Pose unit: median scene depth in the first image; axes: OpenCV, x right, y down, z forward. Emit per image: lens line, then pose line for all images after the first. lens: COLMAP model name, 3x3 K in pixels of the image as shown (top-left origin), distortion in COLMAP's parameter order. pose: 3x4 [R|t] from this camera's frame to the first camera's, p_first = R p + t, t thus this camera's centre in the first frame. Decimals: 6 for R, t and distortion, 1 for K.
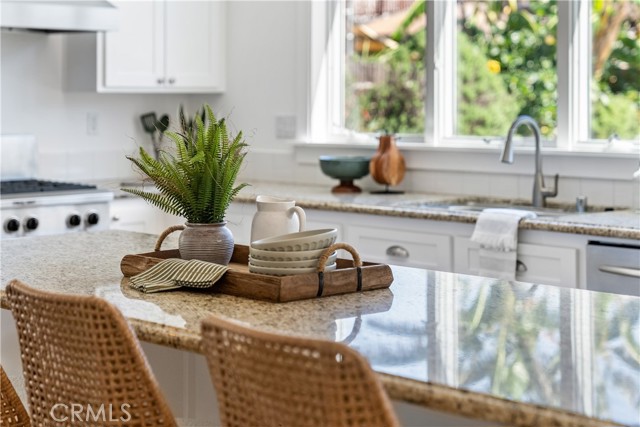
lens RADIAL K [[1262.2, 0, 320.0], [0, 1262.2, 213.5], [0, 0, 1]] dist [-0.022523, -0.153224]
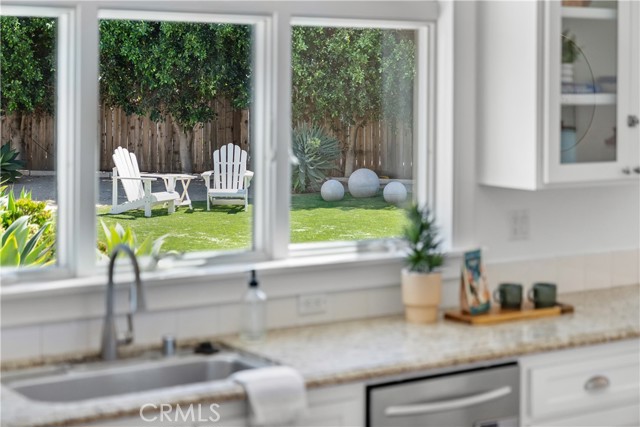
lens RADIAL K [[1262.2, 0, 320.0], [0, 1262.2, 213.5], [0, 0, 1]] dist [-0.022523, -0.153224]
pose [[0.126228, -0.100384, 0.986909, -0.478102], [0.080416, 0.992628, 0.090680, -0.133929], [-0.988736, 0.067917, 0.133370, 0.709196]]
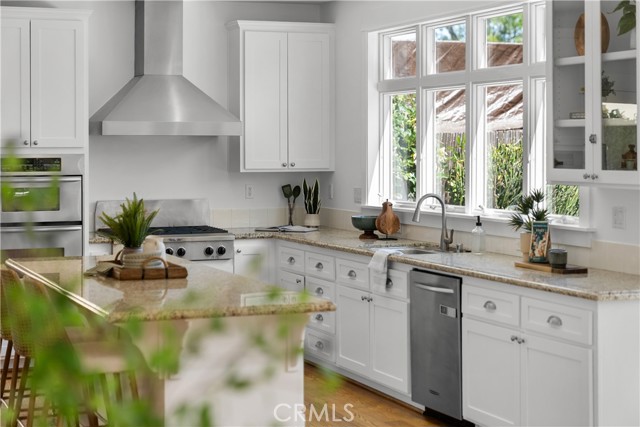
lens RADIAL K [[1262.2, 0, 320.0], [0, 1262.2, 213.5], [0, 0, 1]] dist [-0.022523, -0.153224]
pose [[0.929866, 0.016227, -0.367541, 0.559590], [-0.030520, 0.998986, -0.033108, 0.006432], [0.366631, 0.042003, 0.929418, -0.497002]]
